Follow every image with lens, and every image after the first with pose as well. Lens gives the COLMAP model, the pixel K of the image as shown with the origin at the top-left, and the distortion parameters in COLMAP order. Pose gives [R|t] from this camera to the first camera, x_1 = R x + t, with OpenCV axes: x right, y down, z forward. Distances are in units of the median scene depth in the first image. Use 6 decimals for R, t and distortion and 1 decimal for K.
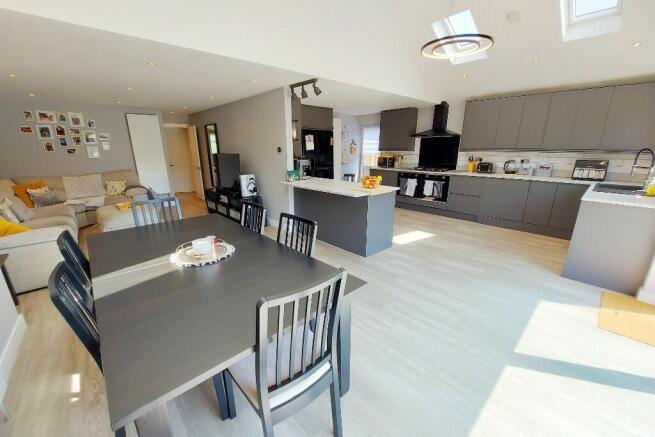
lens RADIAL K [[262.3, 0, 325.2], [0, 262.3, 221.7], [0, 0, 1]] dist [-0.010026, -0.000778]
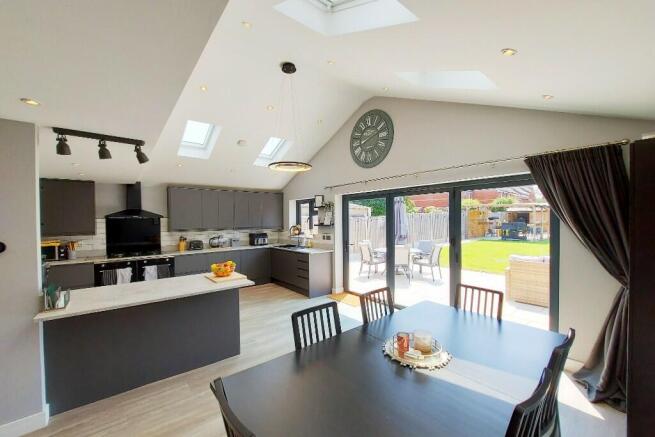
lens RADIAL K [[262.3, 0, 325.1], [0, 262.3, 219.5], [0, 0, 1]] dist [-0.010026, -0.000778]
pose [[0.057756, 0.003534, 0.998324, -0.467927], [0.285901, 0.958052, -0.019932, -0.128861], [-0.956517, 0.286573, 0.054323, 0.369206]]
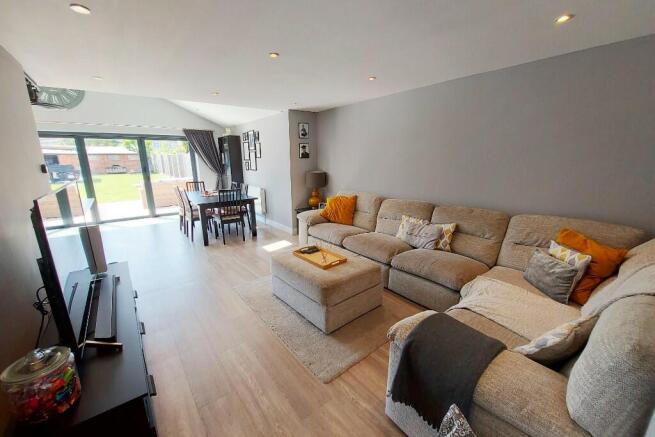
lens RADIAL K [[262.3, 0, 324.8], [0, 262.3, 221.5], [0, 0, 1]] dist [-0.010026, -0.000778]
pose [[-0.997289, -0.004235, 0.073457, -0.682023], [0.032590, 0.869649, 0.492593, -0.356966], [-0.065968, 0.493652, -0.867154, 1.240568]]
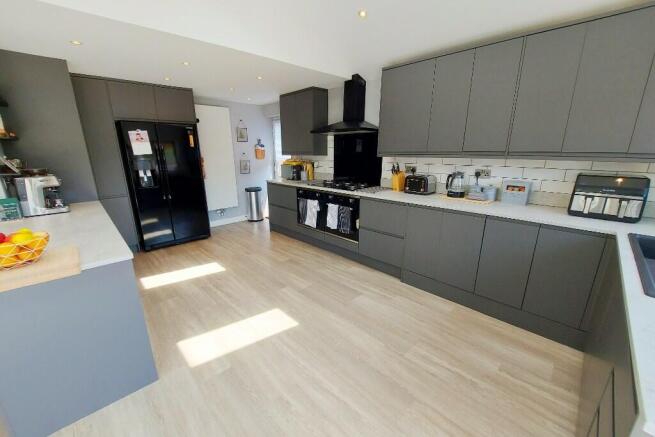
lens RADIAL K [[262.3, 0, 322.9], [0, 262.3, 221.9], [0, 0, 1]] dist [-0.010026, -0.000778]
pose [[0.999822, -0.004975, 0.018184, 0.386301], [0.005162, 0.999934, -0.010251, -0.117555], [-0.018132, 0.010343, 0.999782, 0.419364]]
